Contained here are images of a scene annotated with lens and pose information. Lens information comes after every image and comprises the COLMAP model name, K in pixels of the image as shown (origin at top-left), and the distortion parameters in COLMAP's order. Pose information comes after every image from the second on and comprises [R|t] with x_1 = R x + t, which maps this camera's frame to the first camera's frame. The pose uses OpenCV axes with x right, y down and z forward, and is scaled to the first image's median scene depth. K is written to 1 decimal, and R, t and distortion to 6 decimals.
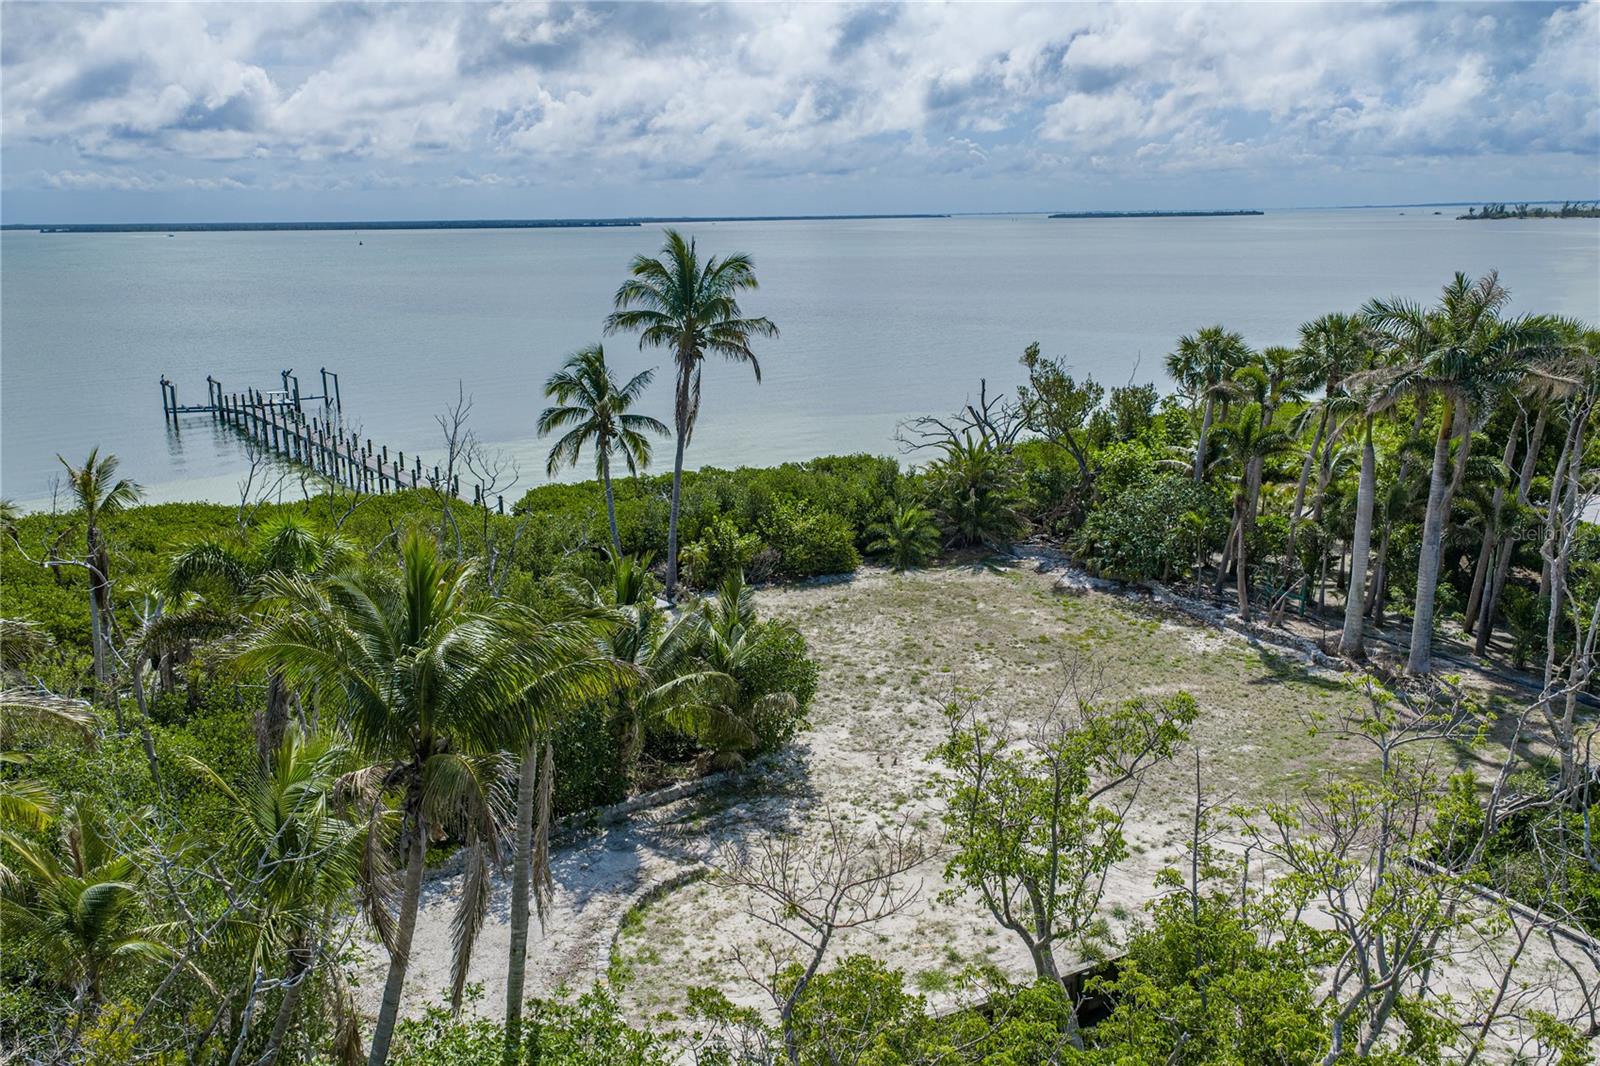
lens RADIAL K [[1286.4, 0, 800.0], [0, 1286.4, 533.0], [0, 0, 1]] dist [-0.002480, -0.005872]
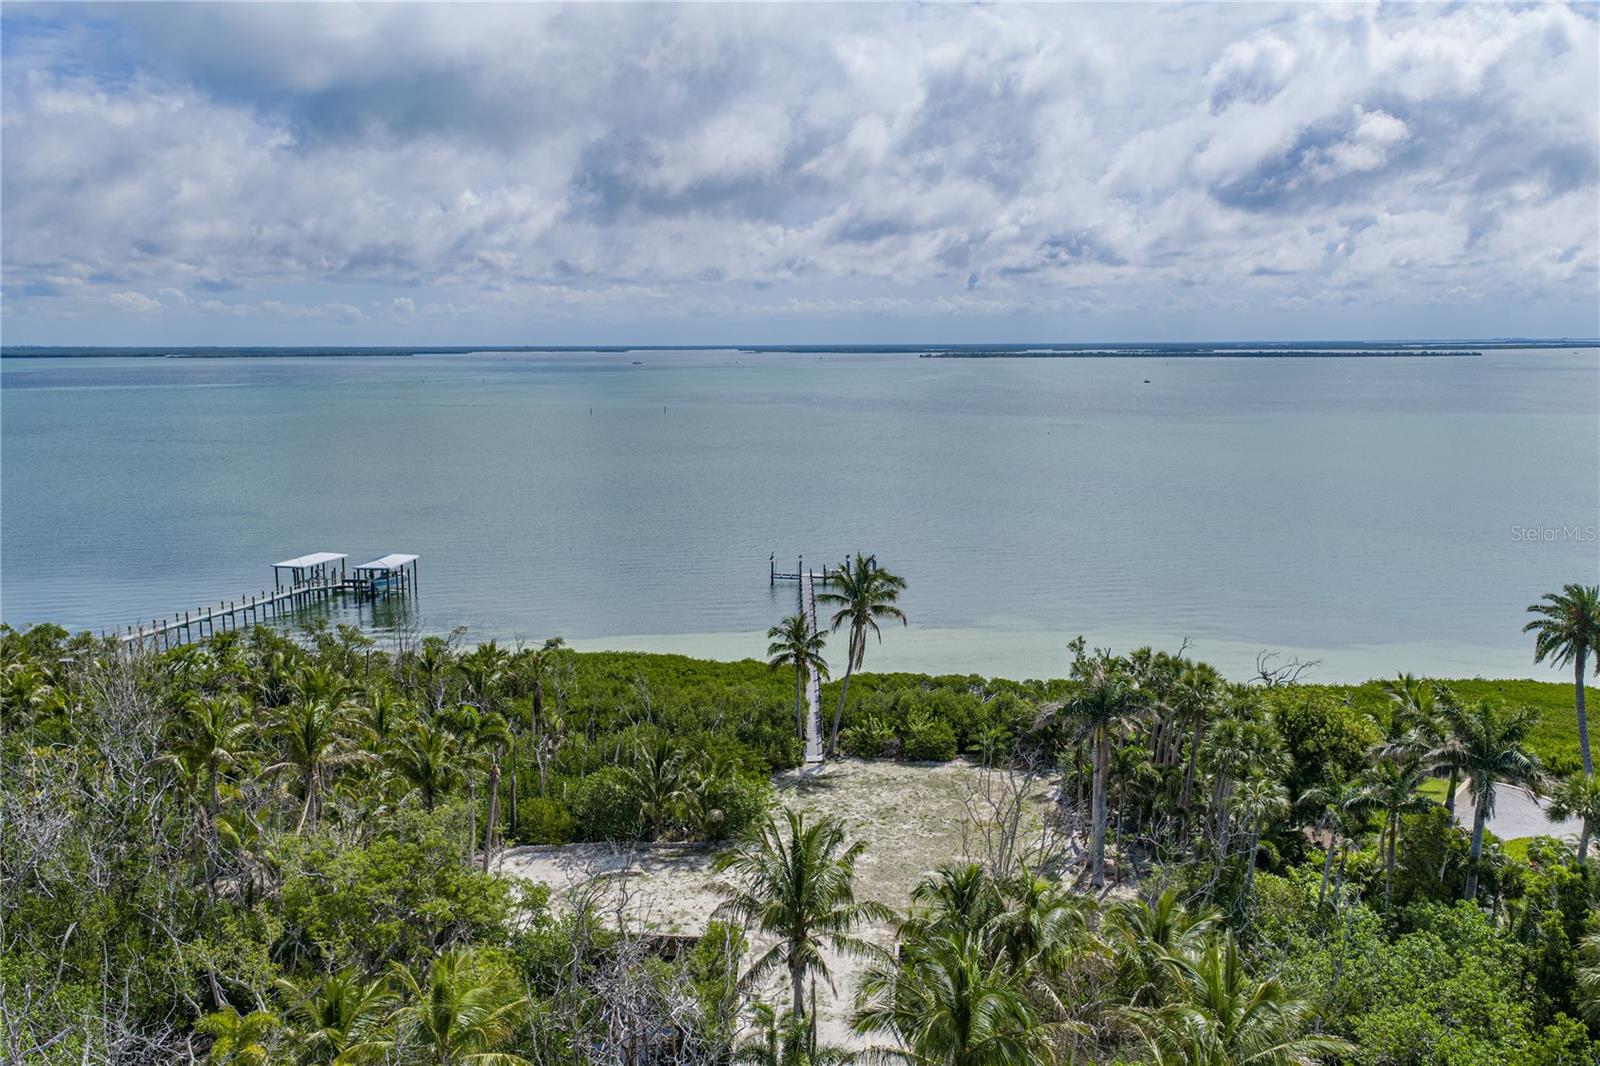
lens RADIAL K [[1286.4, 0, 800.0], [0, 1286.4, 533.0], [0, 0, 1]] dist [-0.002480, -0.005872]
pose [[0.806200, 0.092598, -0.584352, 0.804613], [-0.141635, 0.989164, -0.038661, -0.164385], [0.574439, 0.113933, 0.810579, -0.462709]]
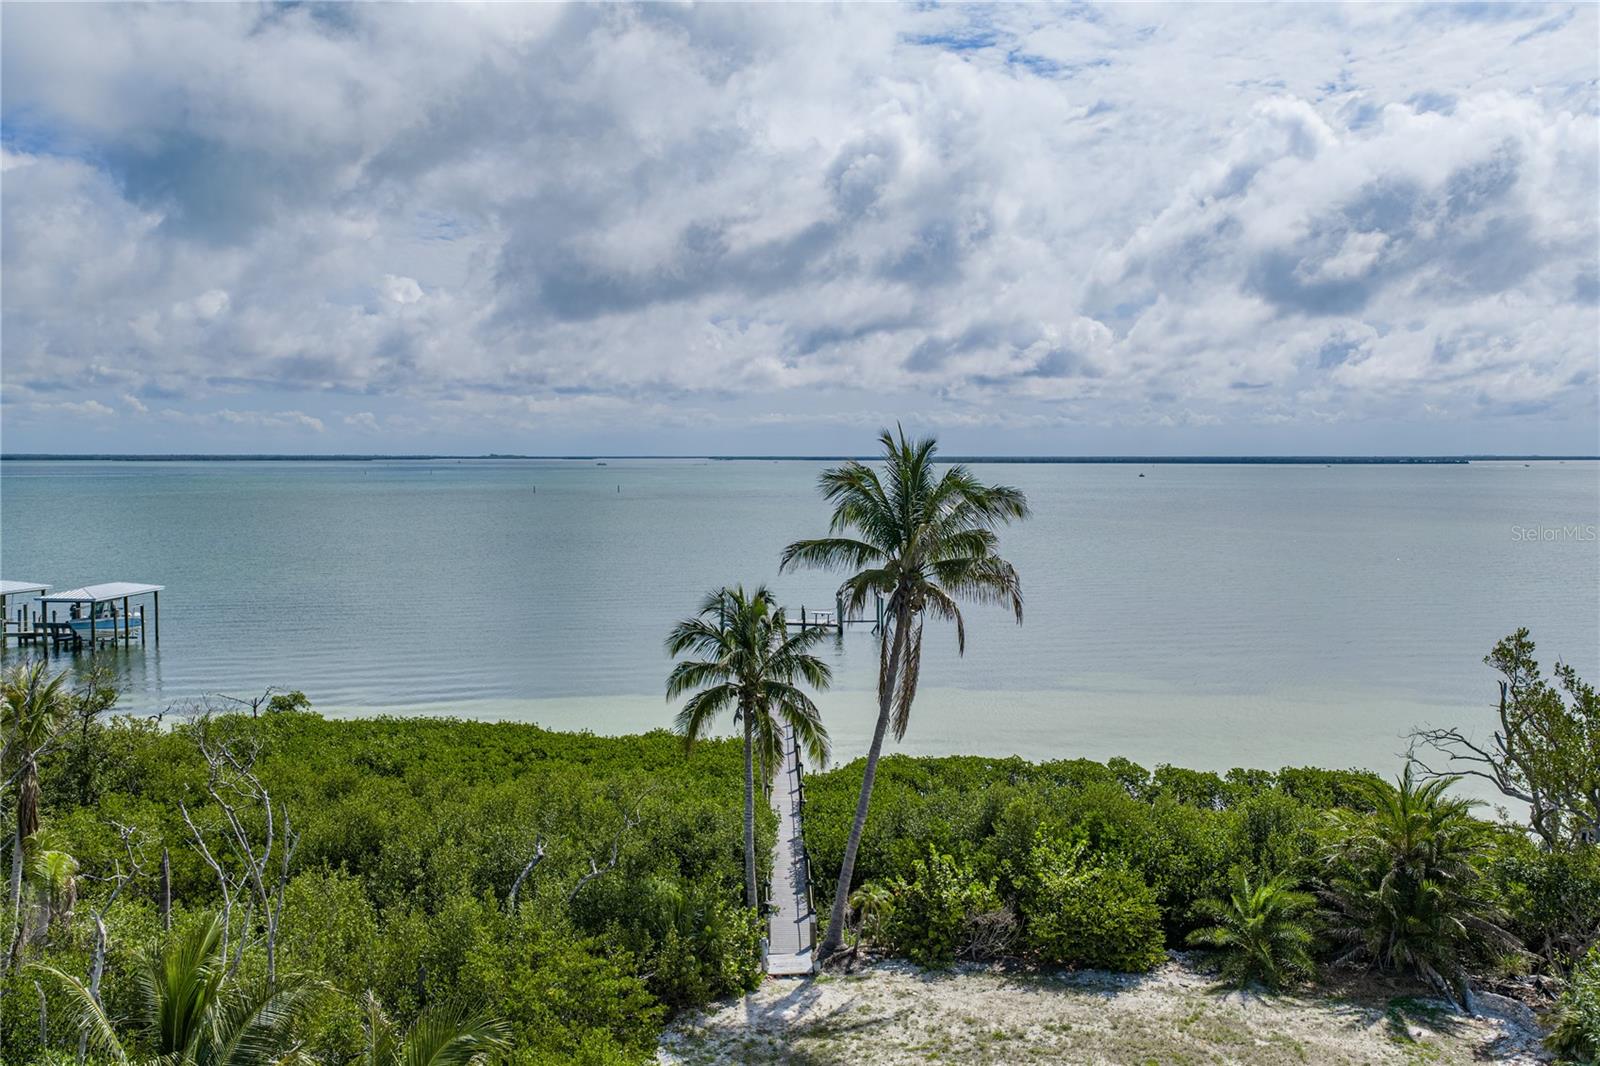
lens RADIAL K [[1286.4, 0, 800.0], [0, 1286.4, 533.0], [0, 0, 1]] dist [-0.002480, -0.005872]
pose [[0.819429, 0.042258, -0.571621, 0.244412], [-0.143459, 0.980658, -0.133153, -0.069508], [0.554938, 0.191114, 0.809641, 0.360316]]
